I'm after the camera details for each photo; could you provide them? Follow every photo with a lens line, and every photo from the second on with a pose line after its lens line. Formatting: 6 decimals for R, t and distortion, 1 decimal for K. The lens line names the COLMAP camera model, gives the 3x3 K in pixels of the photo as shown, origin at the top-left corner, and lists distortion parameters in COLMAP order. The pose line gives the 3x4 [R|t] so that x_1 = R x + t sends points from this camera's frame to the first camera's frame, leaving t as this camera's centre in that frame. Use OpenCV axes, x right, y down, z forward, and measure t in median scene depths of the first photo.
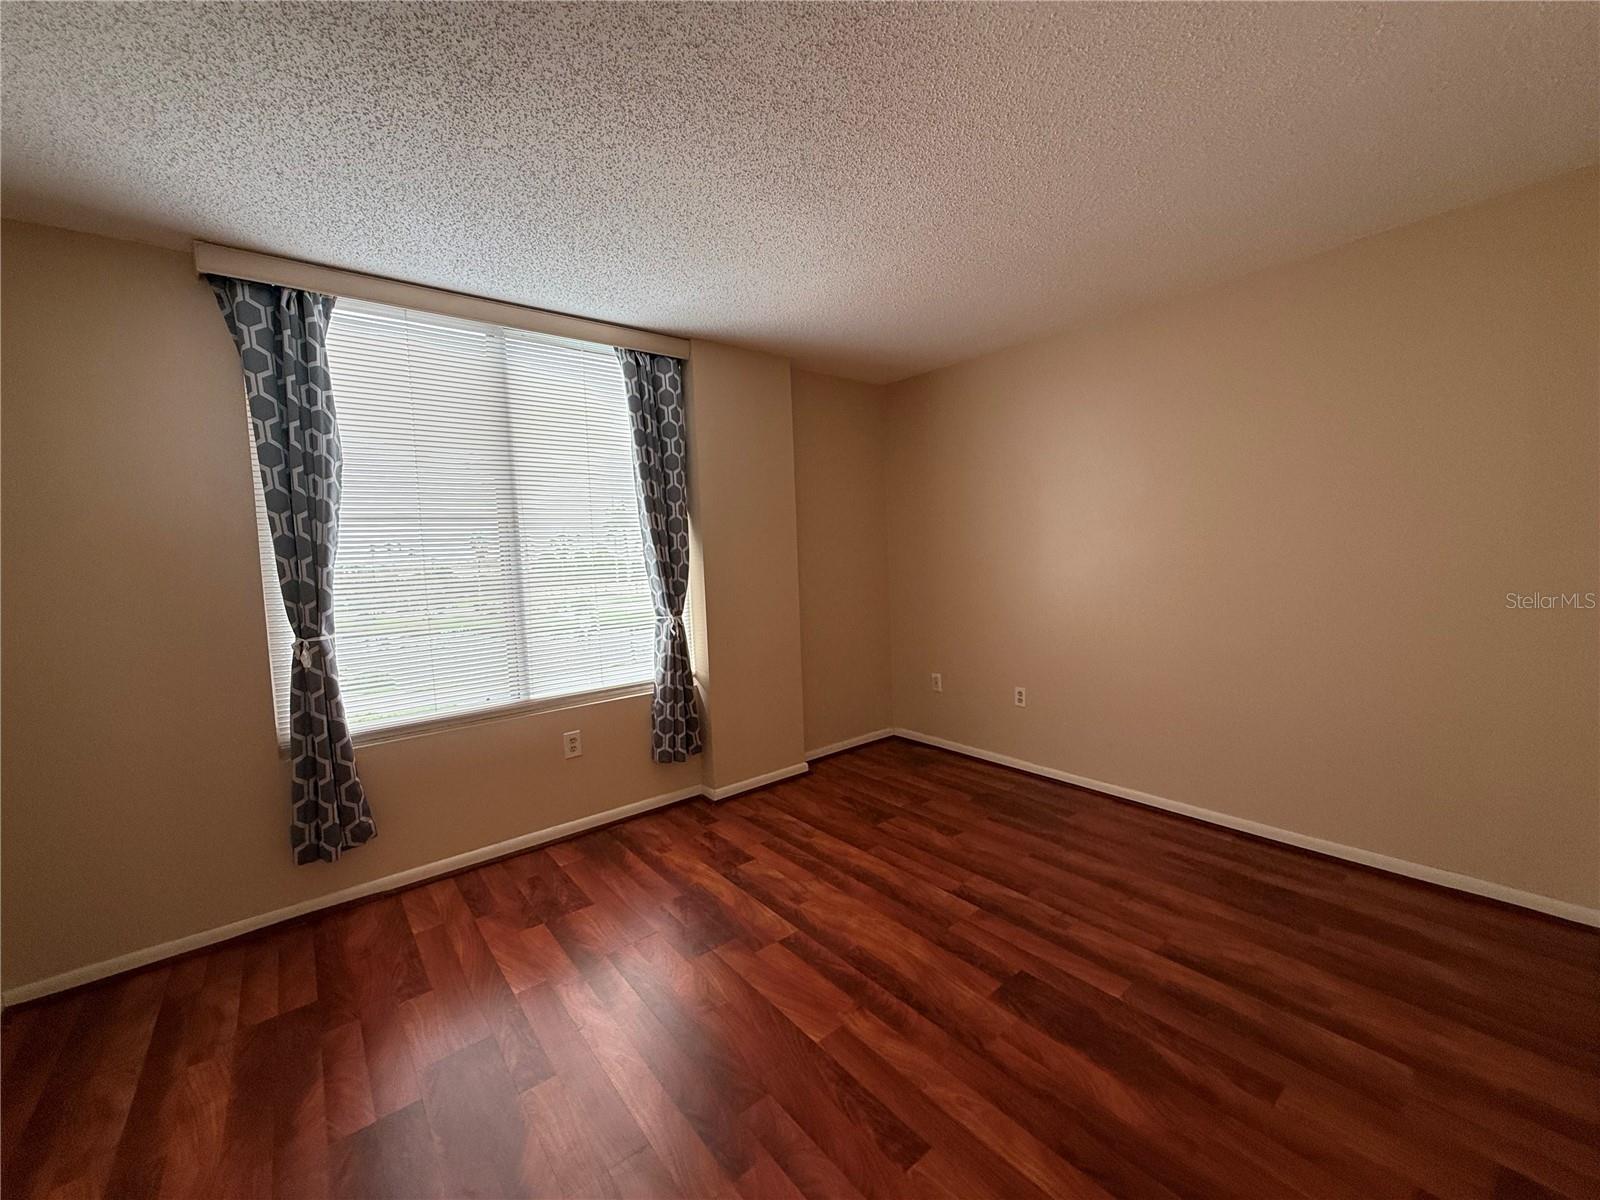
lens RADIAL K [[611.2, 0, 827.5], [0, 611.2, 596.7], [0, 0, 1]] dist [-0.000753, -0.000127]
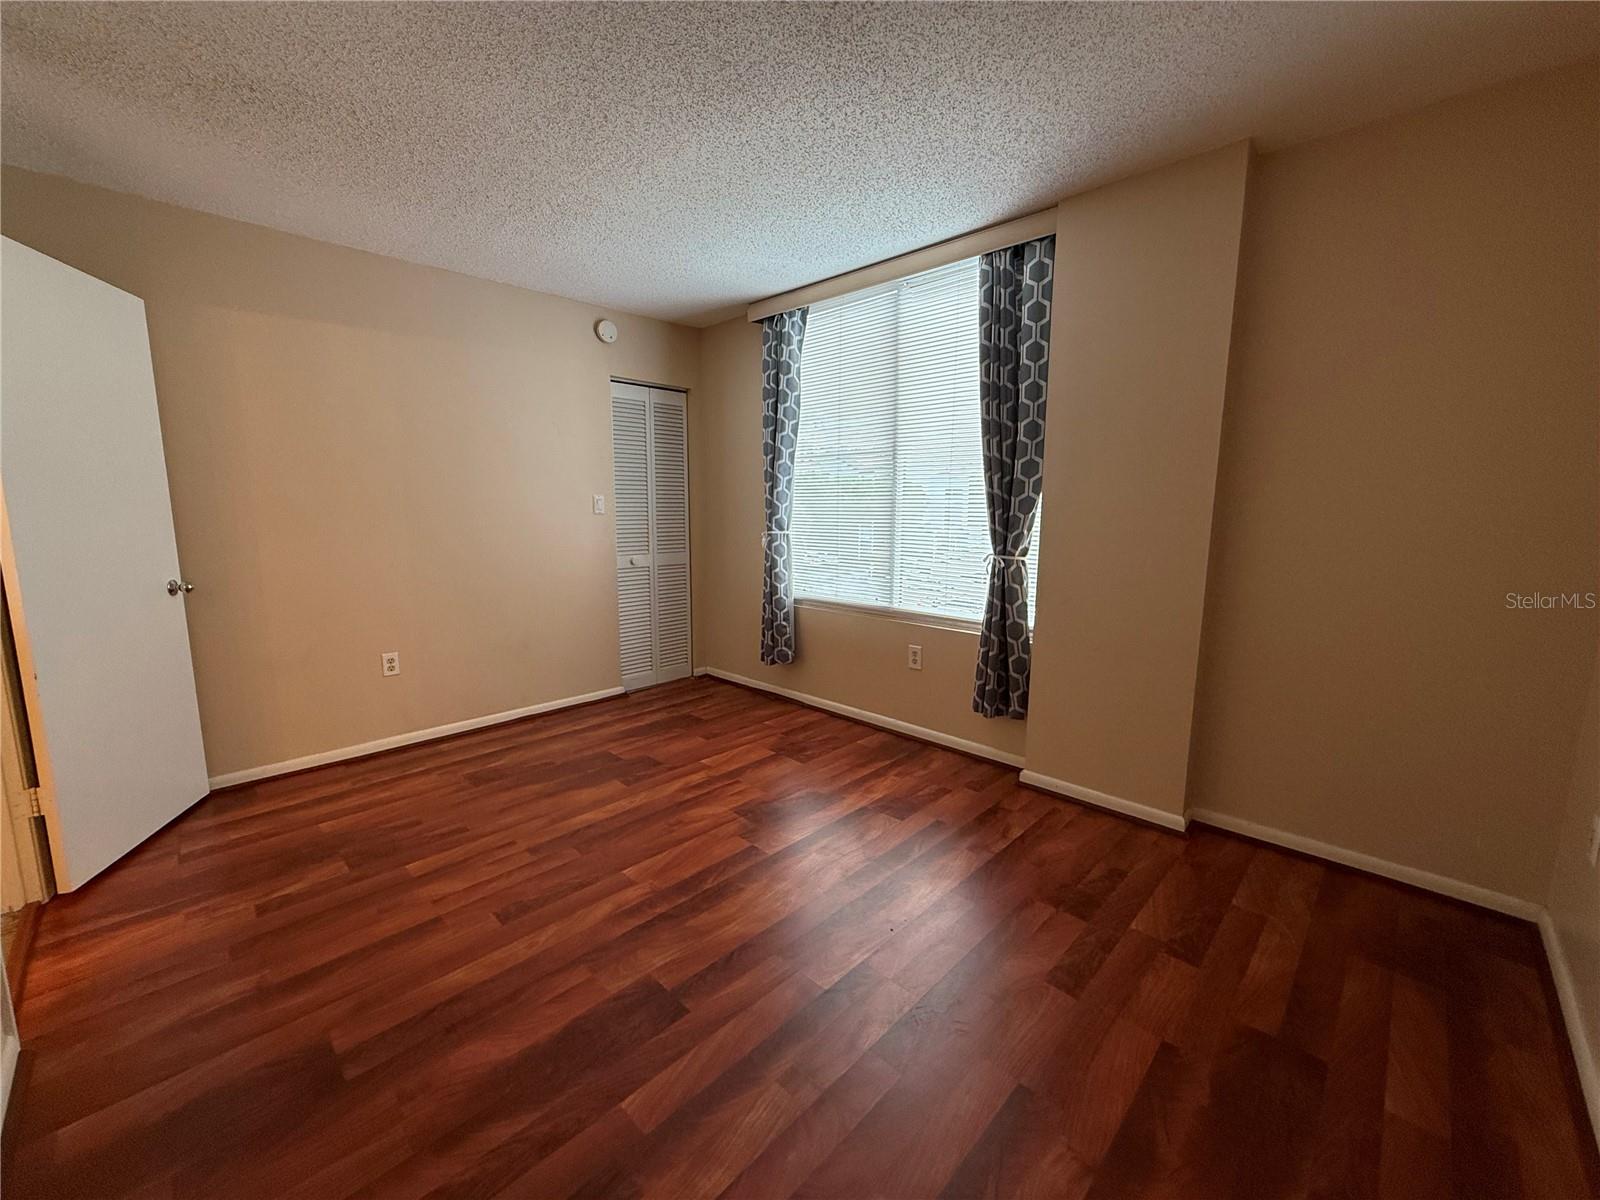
lens RADIAL K [[638.2, 0, 799.0], [0, 638.2, 603.5], [0, 0, 1]] dist [0.001021, -0.000220]
pose [[0.114903, 0.194525, -0.974144, 0.809115], [-0.079097, 0.979317, 0.186228, -0.063680], [0.990223, 0.055654, 0.127913, 0.775967]]
